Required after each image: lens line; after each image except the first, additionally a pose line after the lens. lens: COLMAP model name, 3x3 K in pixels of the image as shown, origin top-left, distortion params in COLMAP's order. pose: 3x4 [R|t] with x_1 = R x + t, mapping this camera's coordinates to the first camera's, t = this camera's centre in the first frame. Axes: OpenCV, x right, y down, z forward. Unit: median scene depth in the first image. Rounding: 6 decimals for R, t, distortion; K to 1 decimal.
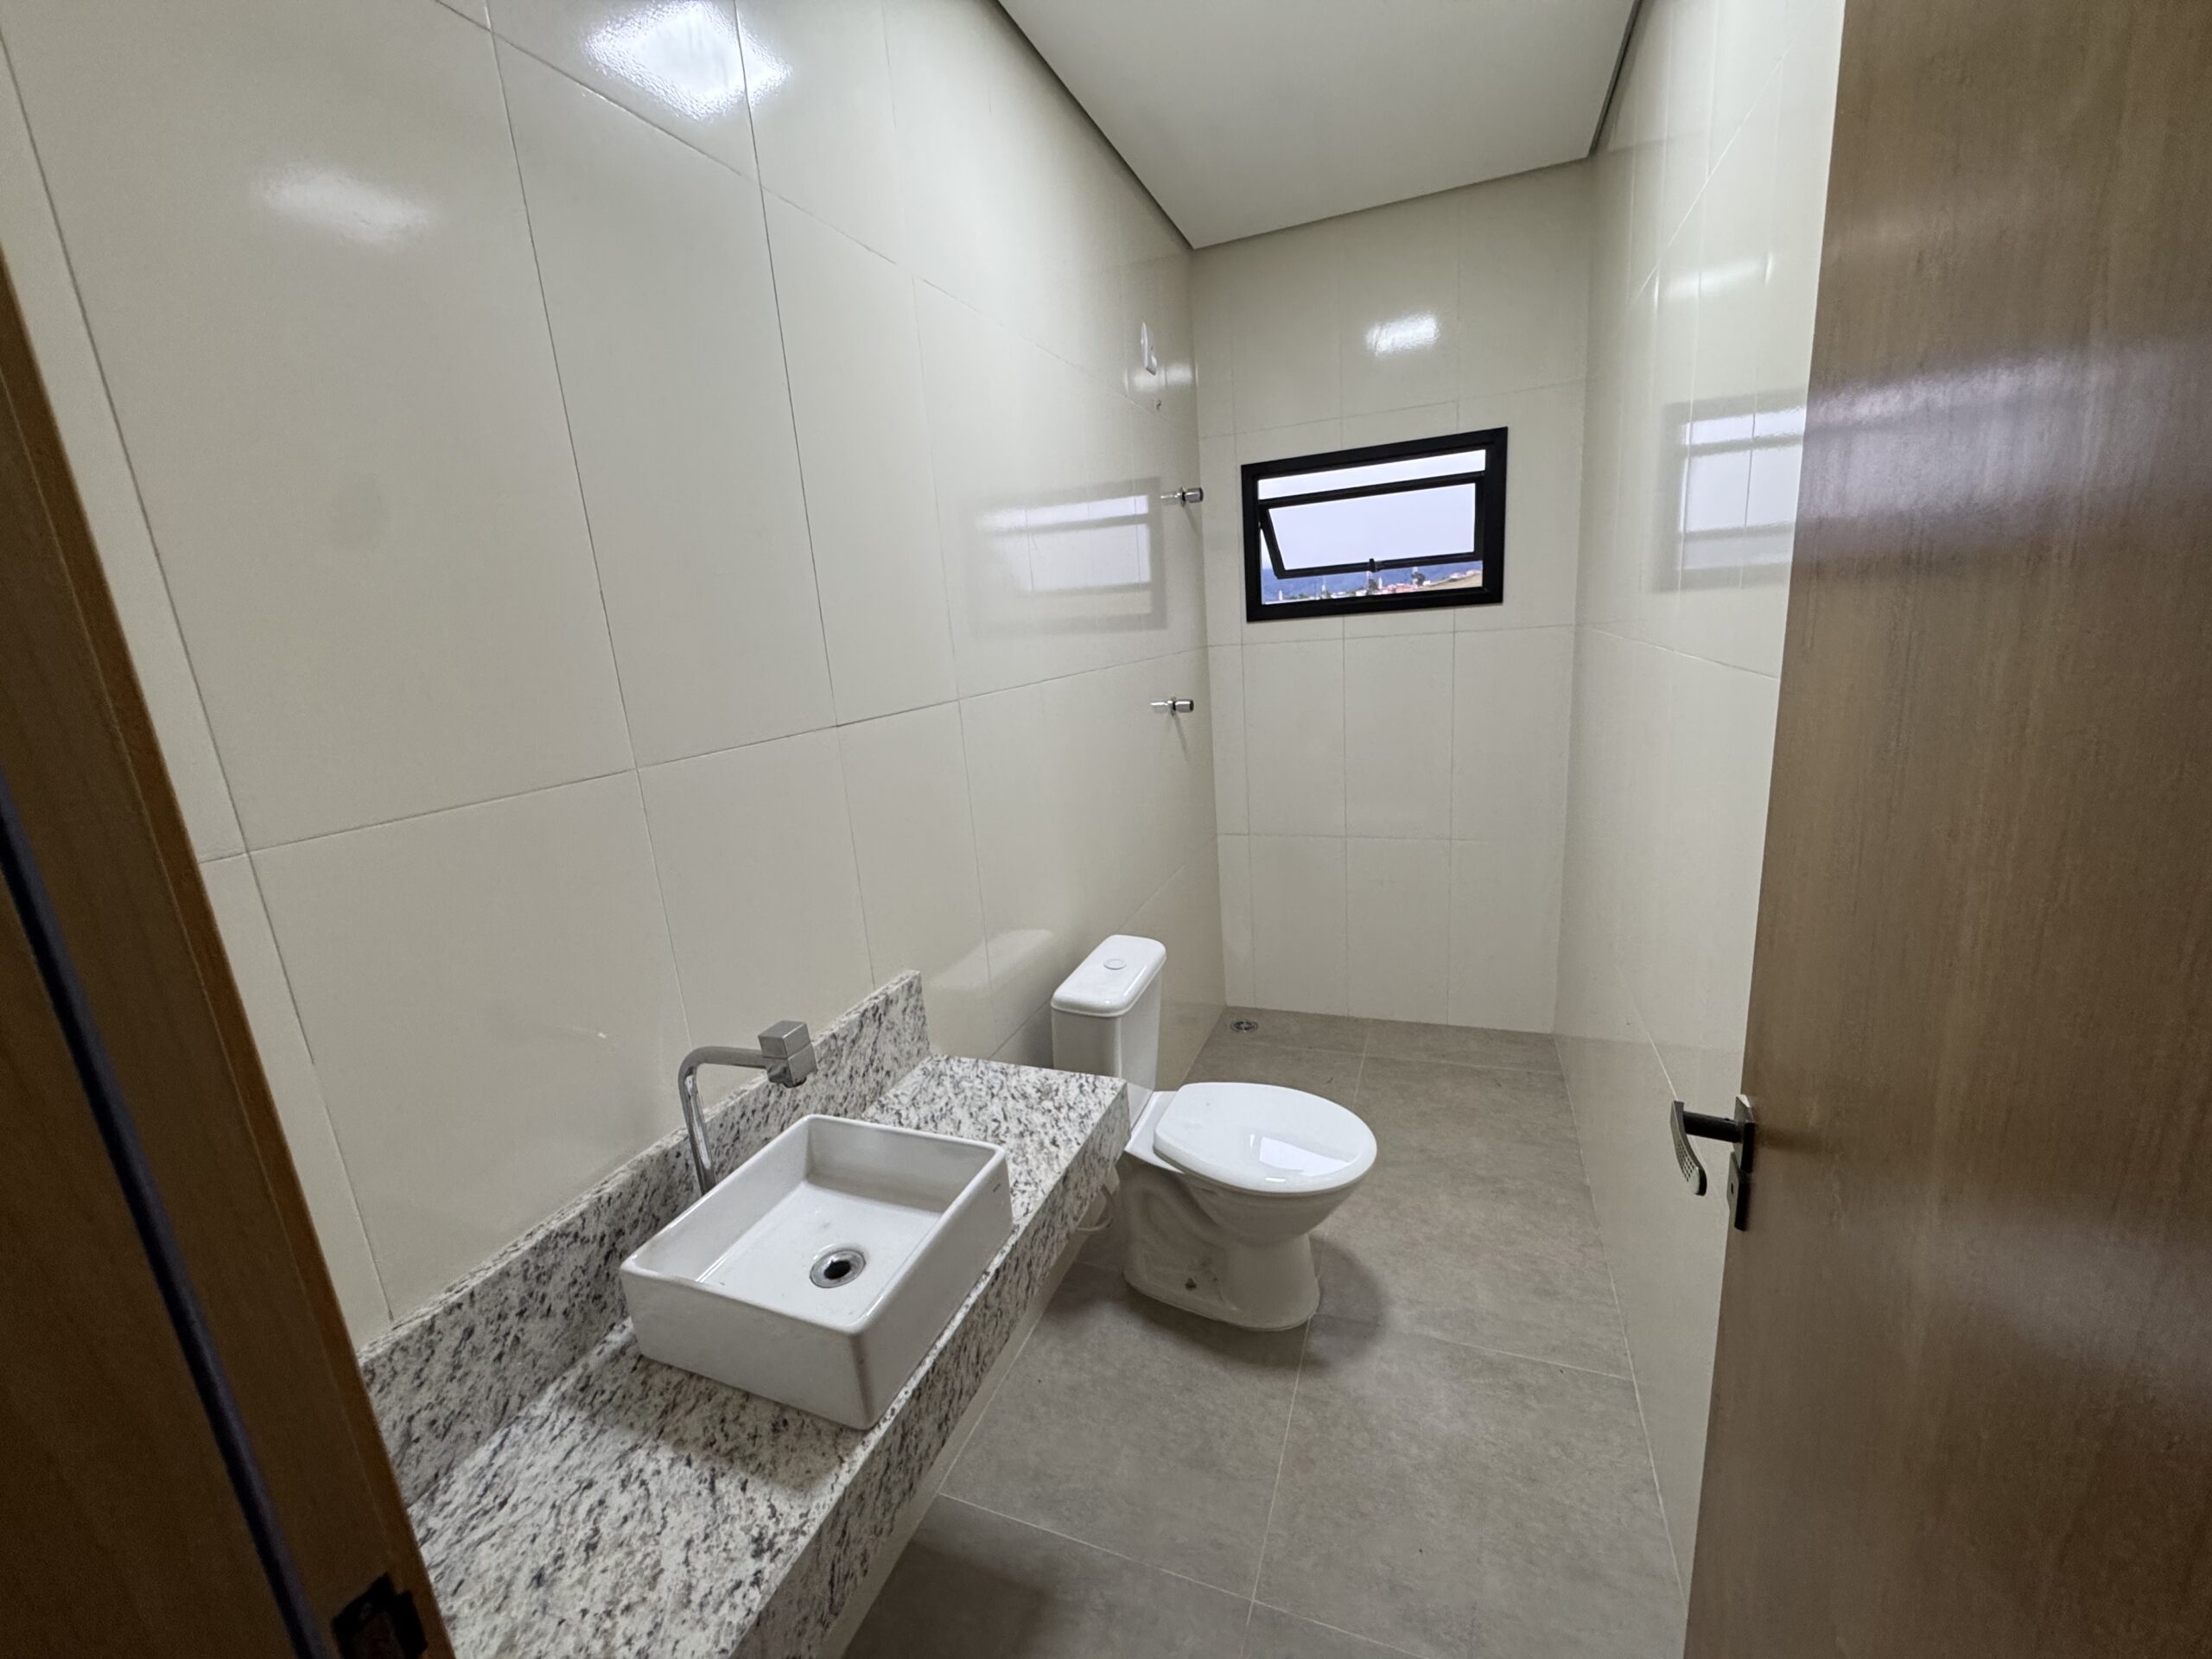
lens RADIAL K [[888.3, 0, 1119.6], [0, 888.3, 833.1], [0, 0, 1]] dist [-0.011520, 0.001573]
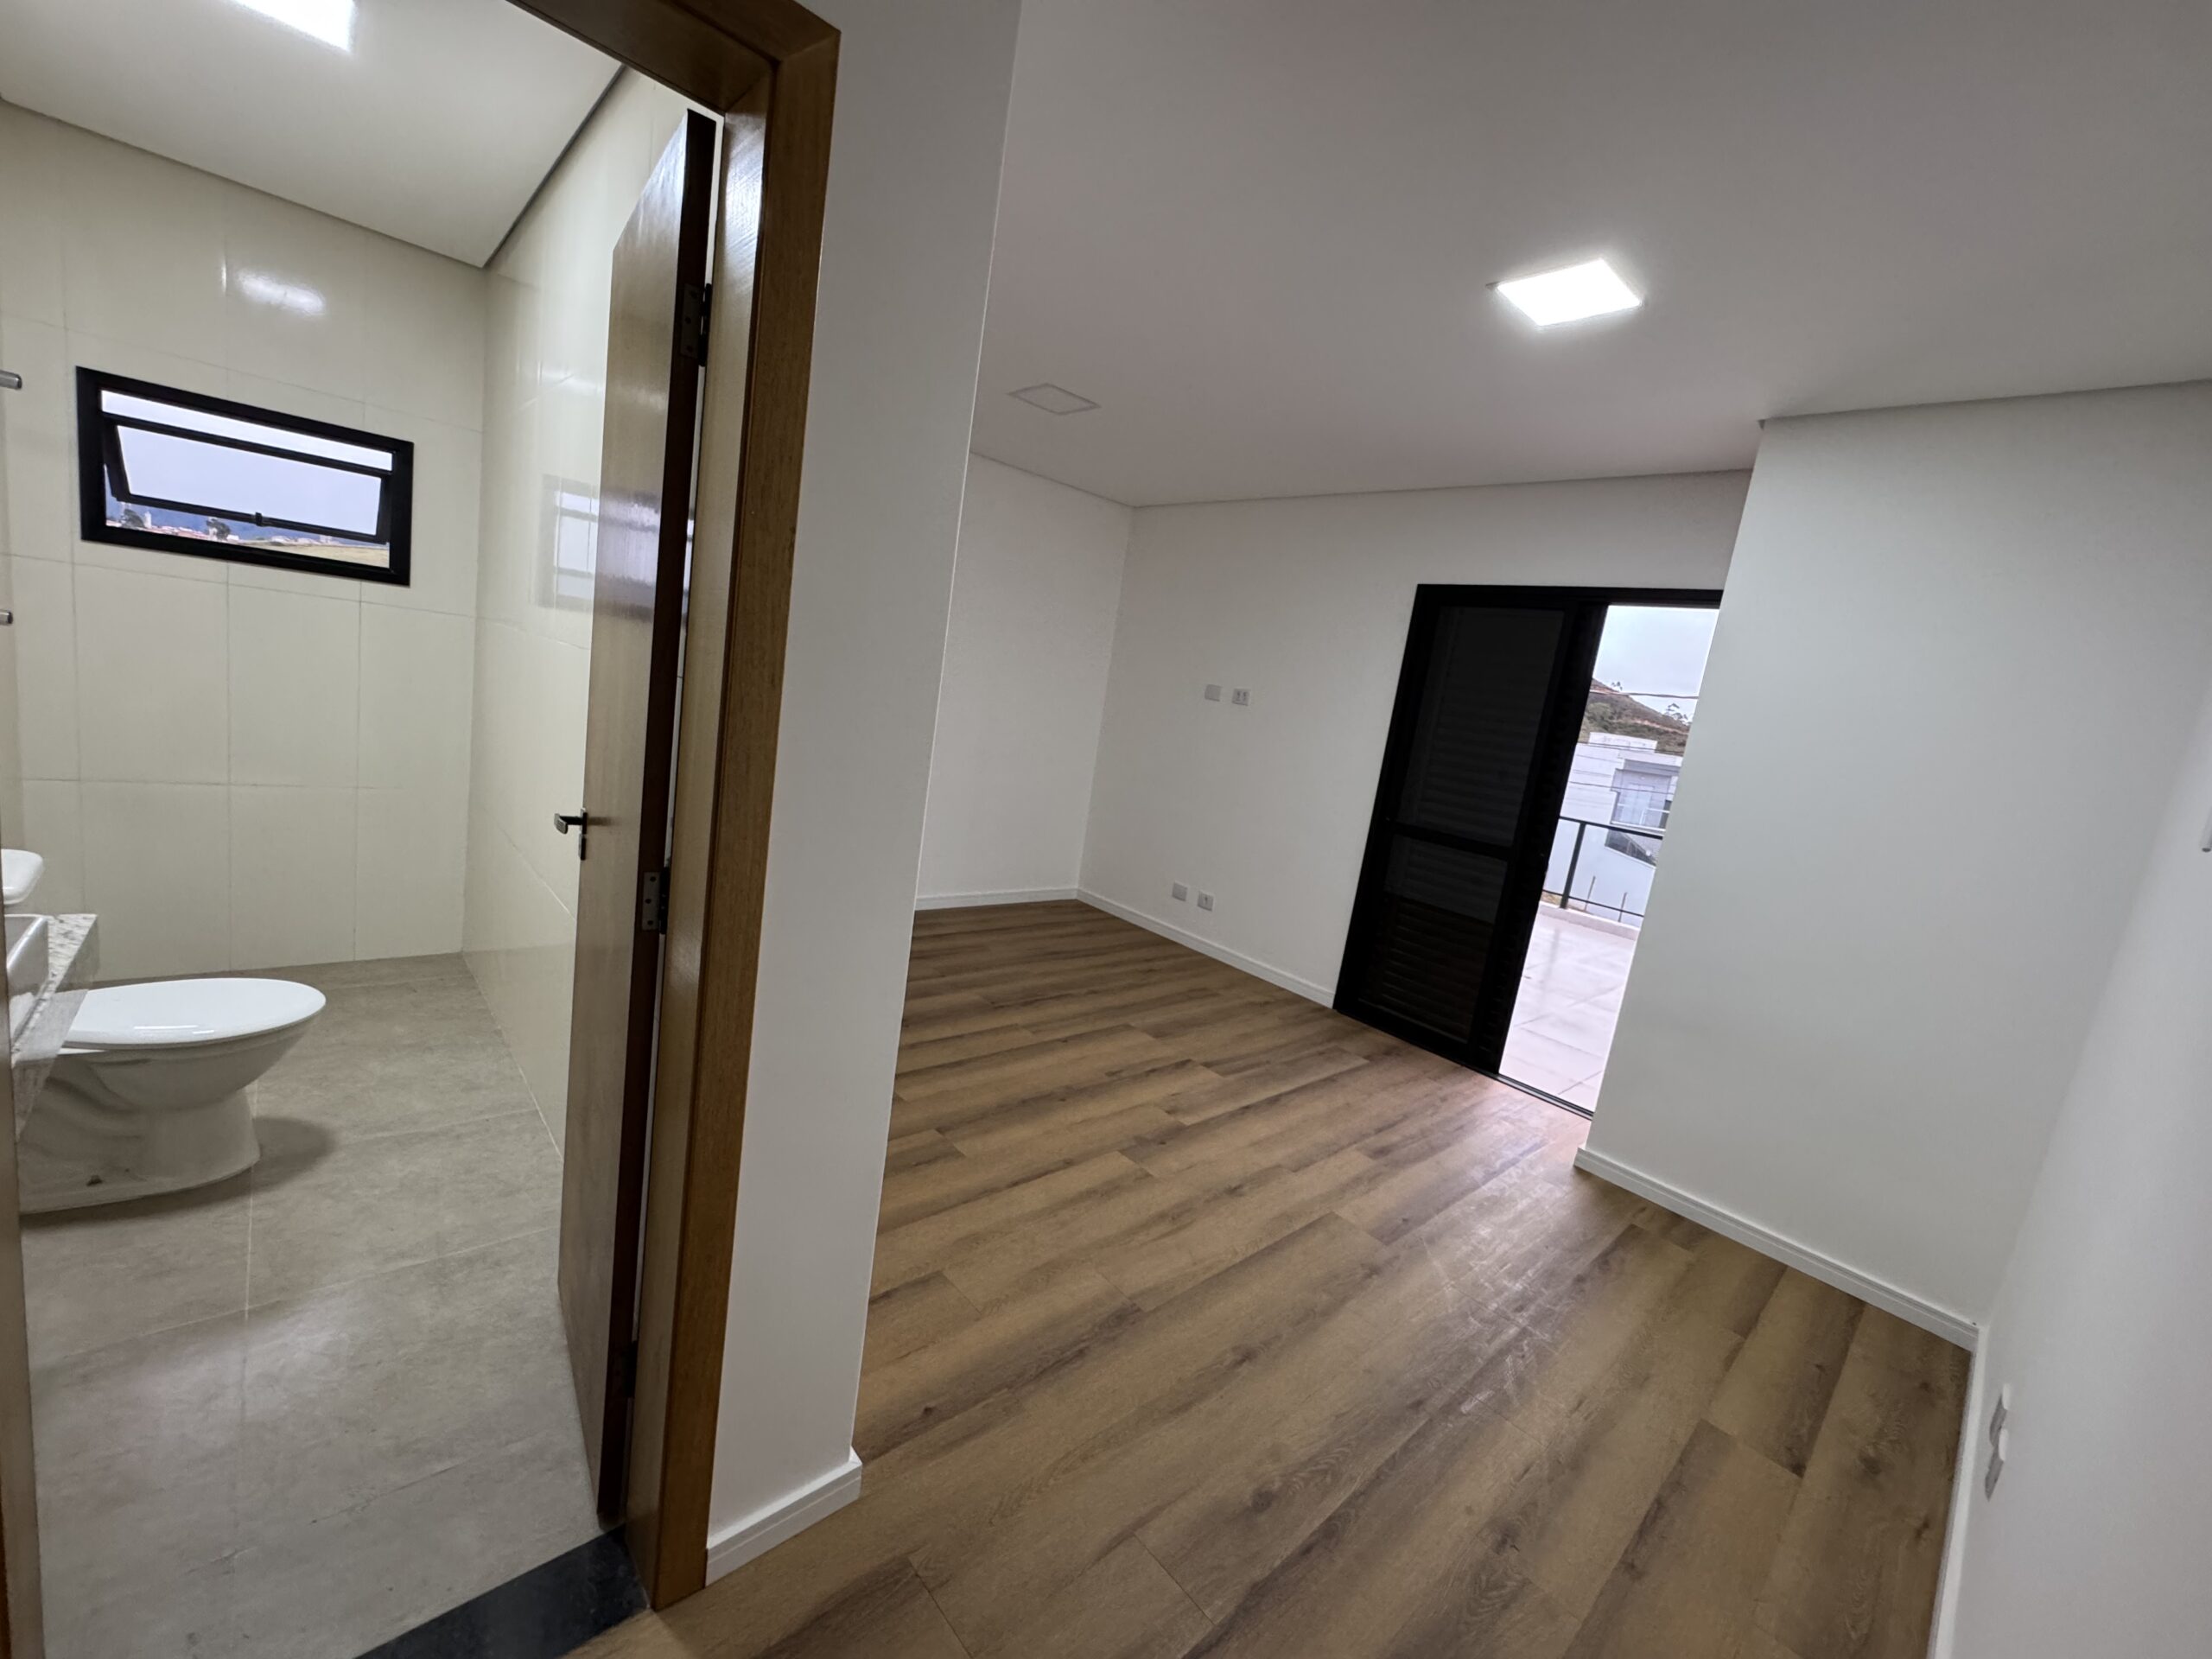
lens RADIAL K [[888.3, 0, 1098.7], [0, 888.3, 831.4], [0, 0, 1]] dist [-0.011520, 0.001573]
pose [[0.445507, -0.005351, 0.895262, -0.230052], [0.028064, 0.999574, -0.007990, 0.111723], [-0.894839, 0.028684, 0.445467, -0.369131]]
